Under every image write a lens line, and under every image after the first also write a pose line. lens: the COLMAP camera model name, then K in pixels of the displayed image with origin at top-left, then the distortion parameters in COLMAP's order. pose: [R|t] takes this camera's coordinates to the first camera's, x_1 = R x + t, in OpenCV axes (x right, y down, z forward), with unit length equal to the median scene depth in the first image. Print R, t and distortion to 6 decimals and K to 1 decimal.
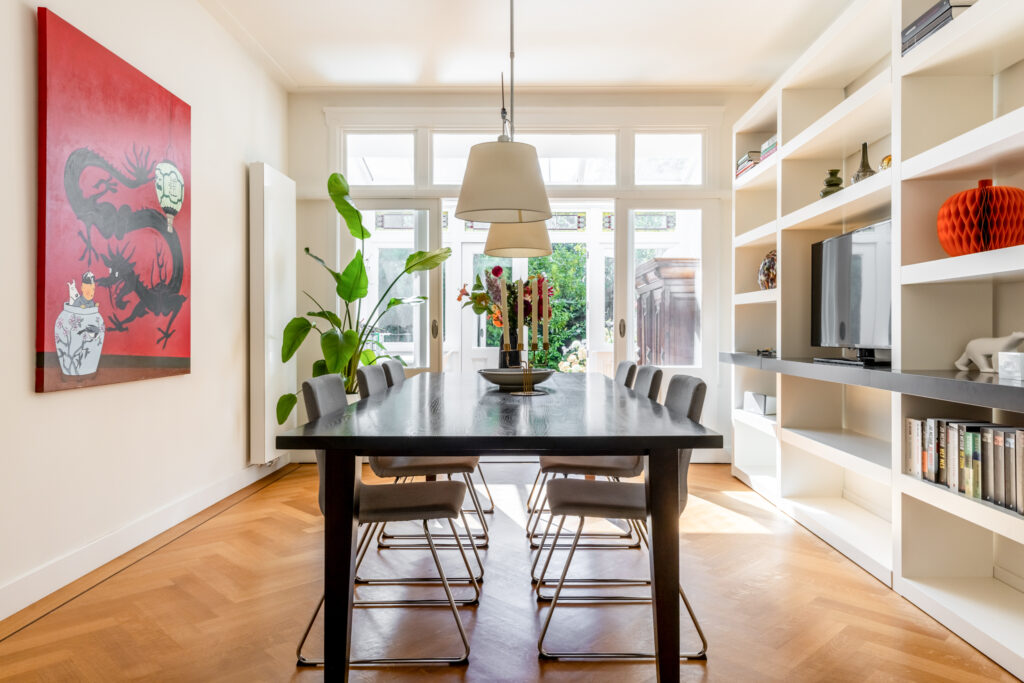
lens RADIAL K [[713.0, 0, 518.7], [0, 713.0, 336.0], [0, 0, 1]] dist [-0.001707, -0.000178]
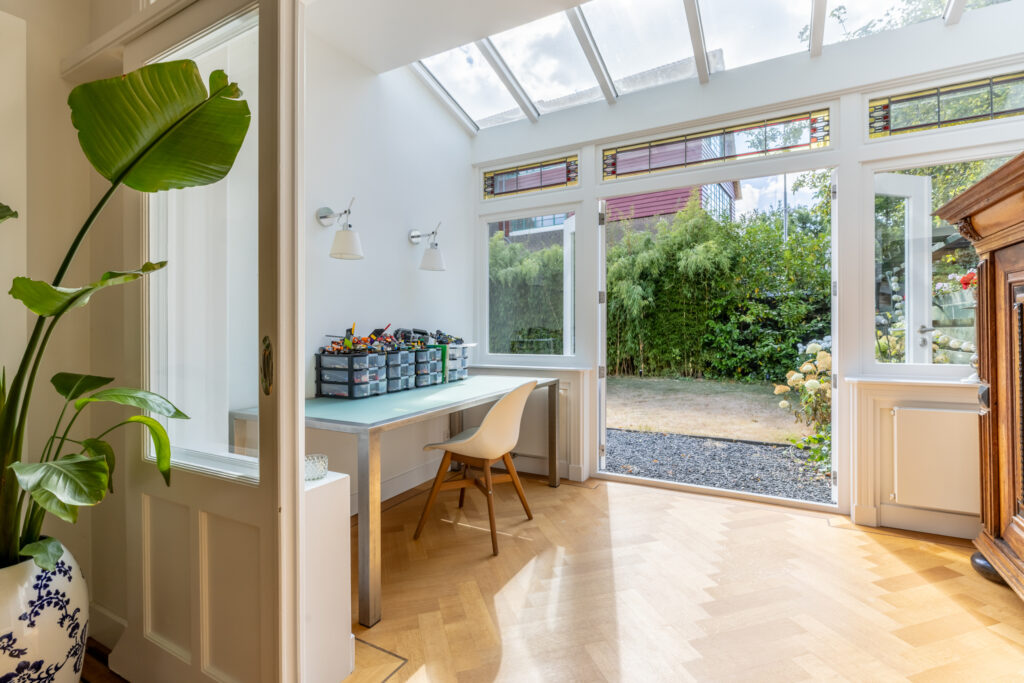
lens RADIAL K [[488.8, 0, 512.2], [0, 488.8, 325.7], [0, 0, 1]] dist [-0.001774, 0.000496]
pose [[0.883982, -0.012846, -0.467344, 0.083472], [0.012667, 0.999914, -0.003526, -0.024635], [0.467348, -0.002803, 0.884069, 0.822354]]
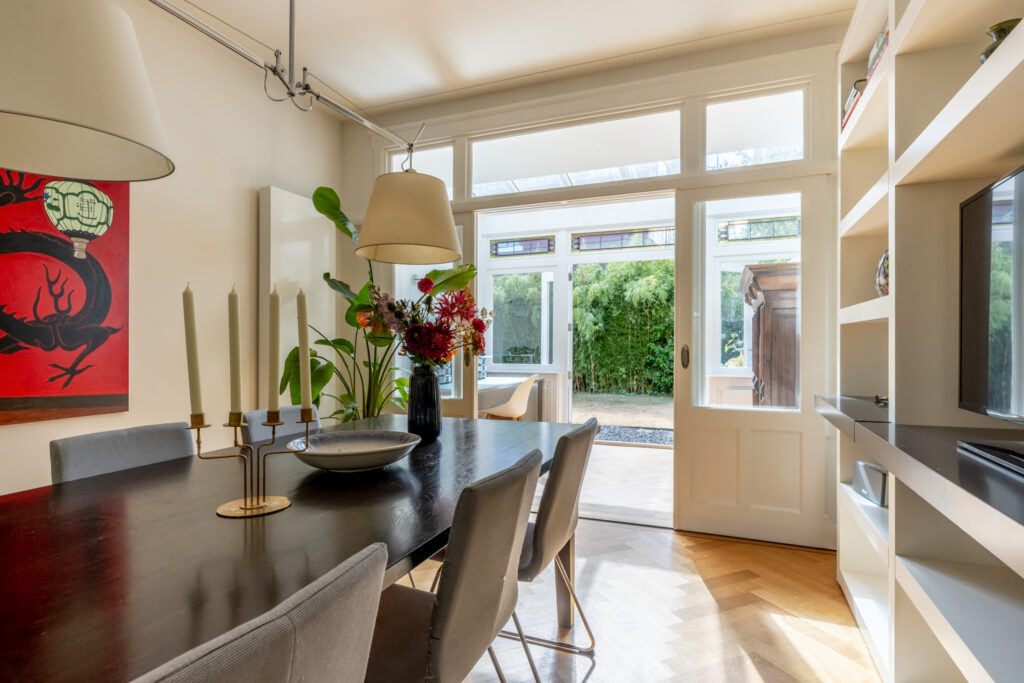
lens RADIAL K [[550.1, 0, 505.1], [0, 550.1, 340.8], [0, 0, 1]] dist [-0.005098, -0.001841]
pose [[0.927376, -0.008112, -0.374042, 0.182317], [0.002650, 0.999882, -0.015115, -0.018482], [0.374120, 0.013026, 0.927289, 0.368924]]
